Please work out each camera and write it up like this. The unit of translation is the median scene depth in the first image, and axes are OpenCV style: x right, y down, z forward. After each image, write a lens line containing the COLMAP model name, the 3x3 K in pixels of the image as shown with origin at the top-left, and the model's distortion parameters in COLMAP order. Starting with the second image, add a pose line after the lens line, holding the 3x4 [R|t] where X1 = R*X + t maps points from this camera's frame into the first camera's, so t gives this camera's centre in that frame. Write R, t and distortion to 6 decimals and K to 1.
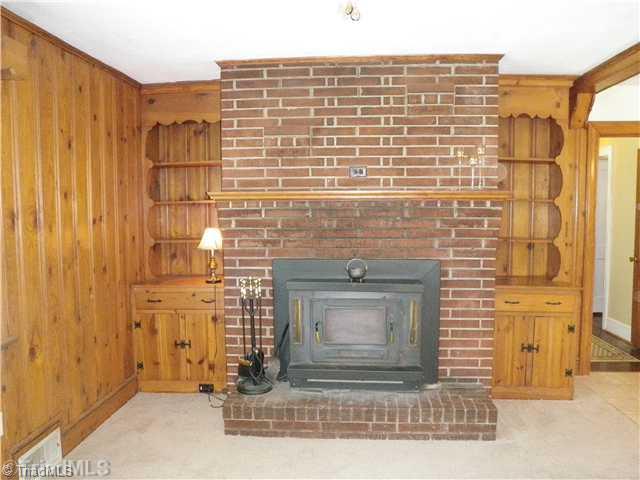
lens RADIAL K [[514.5, 0, 317.6], [0, 514.5, 239.6], [0, 0, 1]] dist [-0.149775, 0.146357]
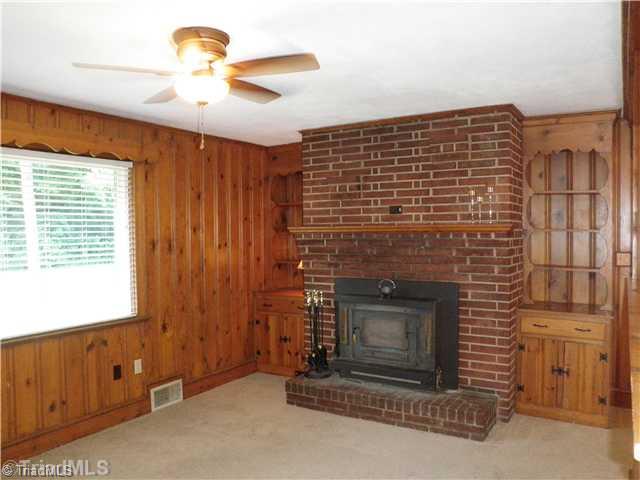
lens RADIAL K [[514.5, 0, 317.6], [0, 514.5, 239.6], [0, 0, 1]] dist [-0.149775, 0.146357]
pose [[0.886647, 0.004746, -0.462422, 0.494427], [-0.026857, 0.998788, -0.041246, -0.003269], [0.461666, 0.048990, 0.885700, -0.192317]]
